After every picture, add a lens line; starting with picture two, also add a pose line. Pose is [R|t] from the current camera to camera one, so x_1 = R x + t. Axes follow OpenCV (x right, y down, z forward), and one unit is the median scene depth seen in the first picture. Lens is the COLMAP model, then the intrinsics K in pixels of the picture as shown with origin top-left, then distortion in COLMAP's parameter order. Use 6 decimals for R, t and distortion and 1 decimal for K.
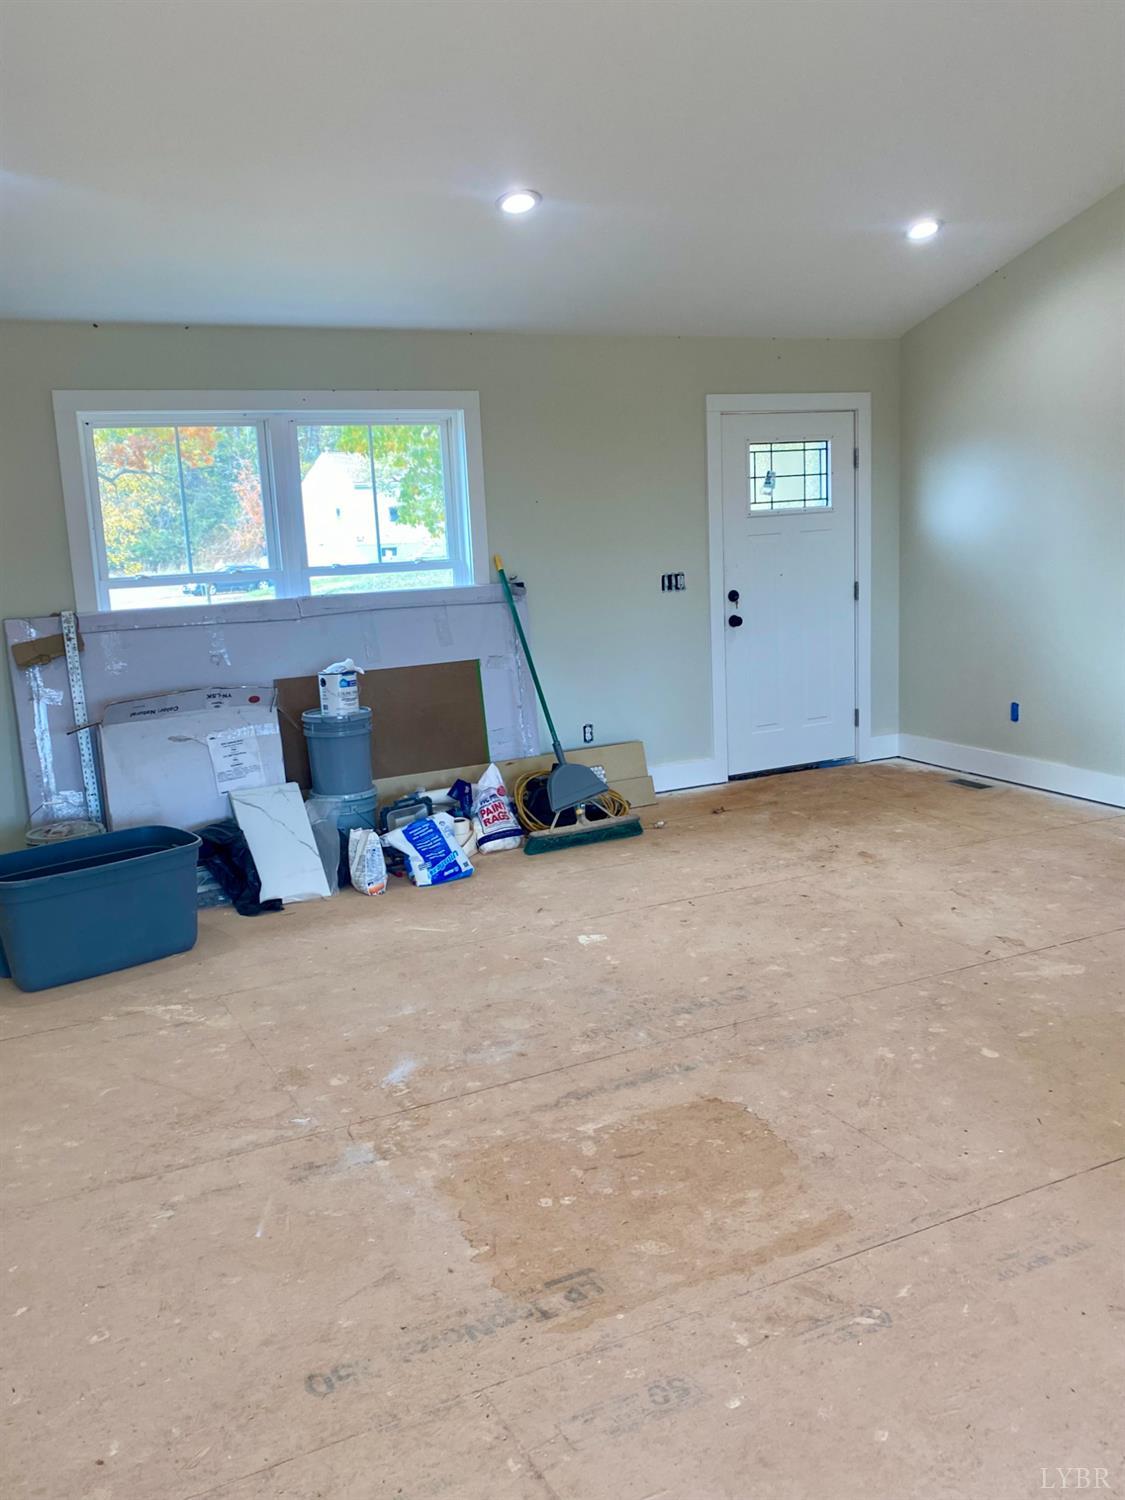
lens RADIAL K [[1341.6, 0, 561.0], [0, 1341.6, 759.1], [0, 0, 1]] dist [0.172236, -0.427151]
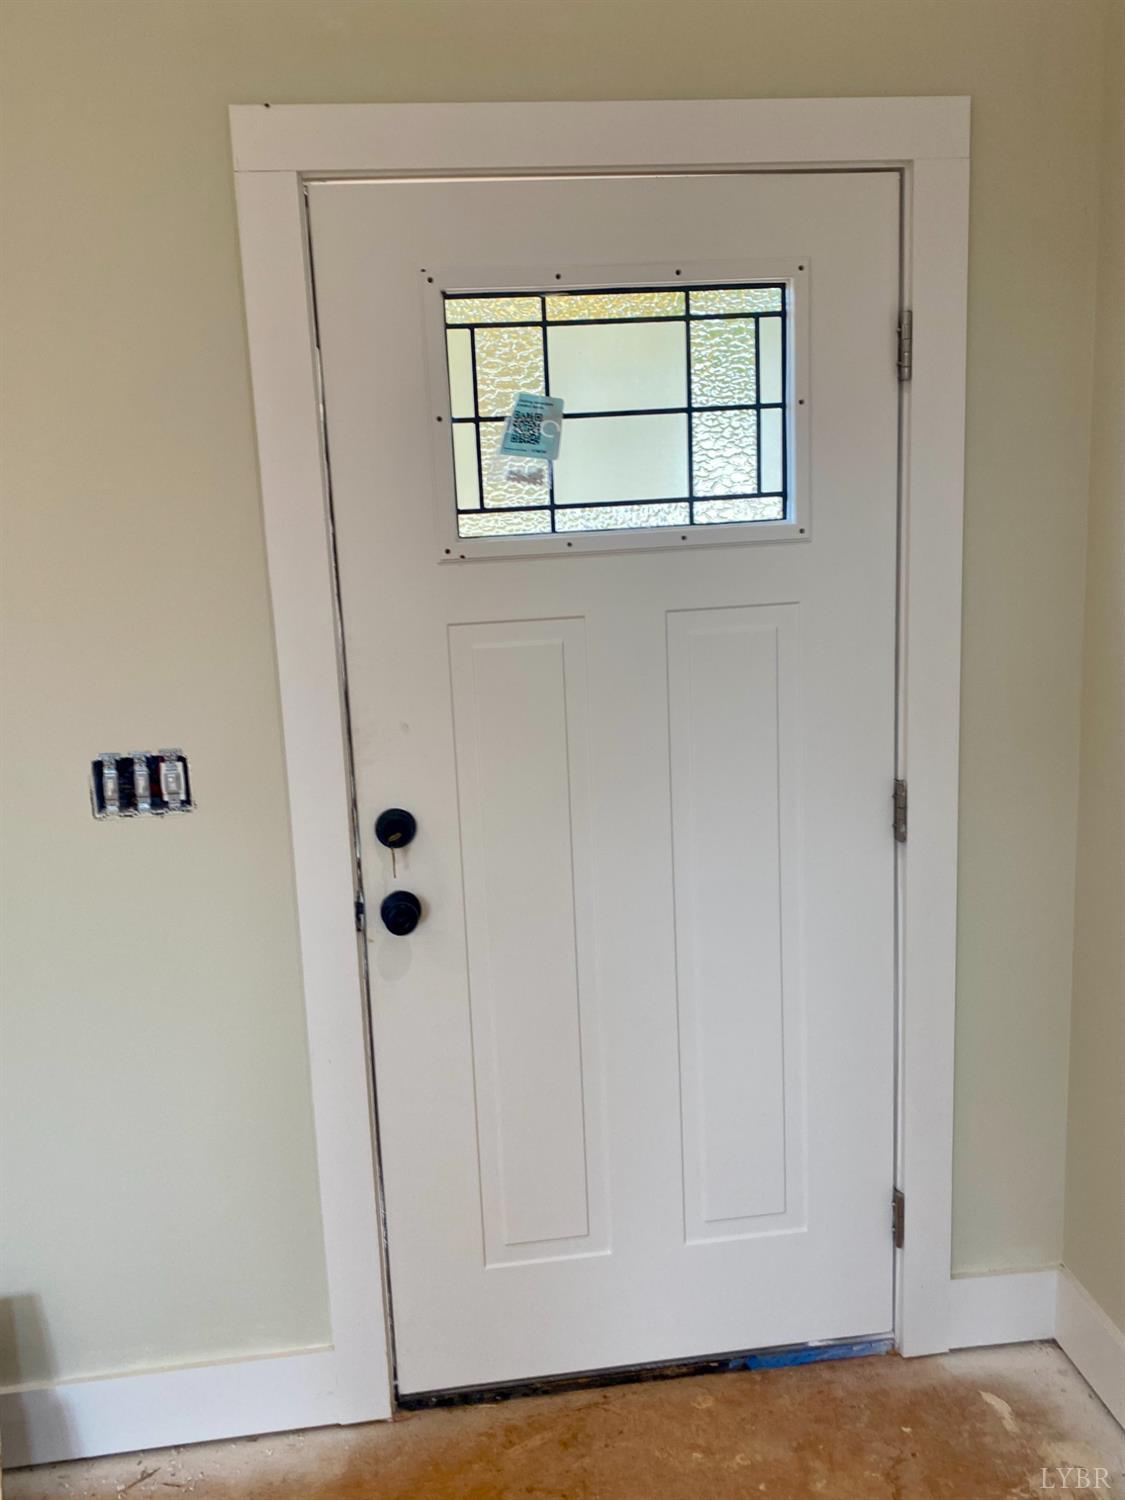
lens RADIAL K [[1341.6, 0, 561.0], [0, 1341.6, 759.1], [0, 0, 1]] dist [0.172236, -0.427151]
pose [[0.944622, 0.069847, -0.320641, 0.251815], [-0.059514, 0.997347, 0.041928, -0.149028], [0.322719, -0.020524, 0.946272, 0.731252]]
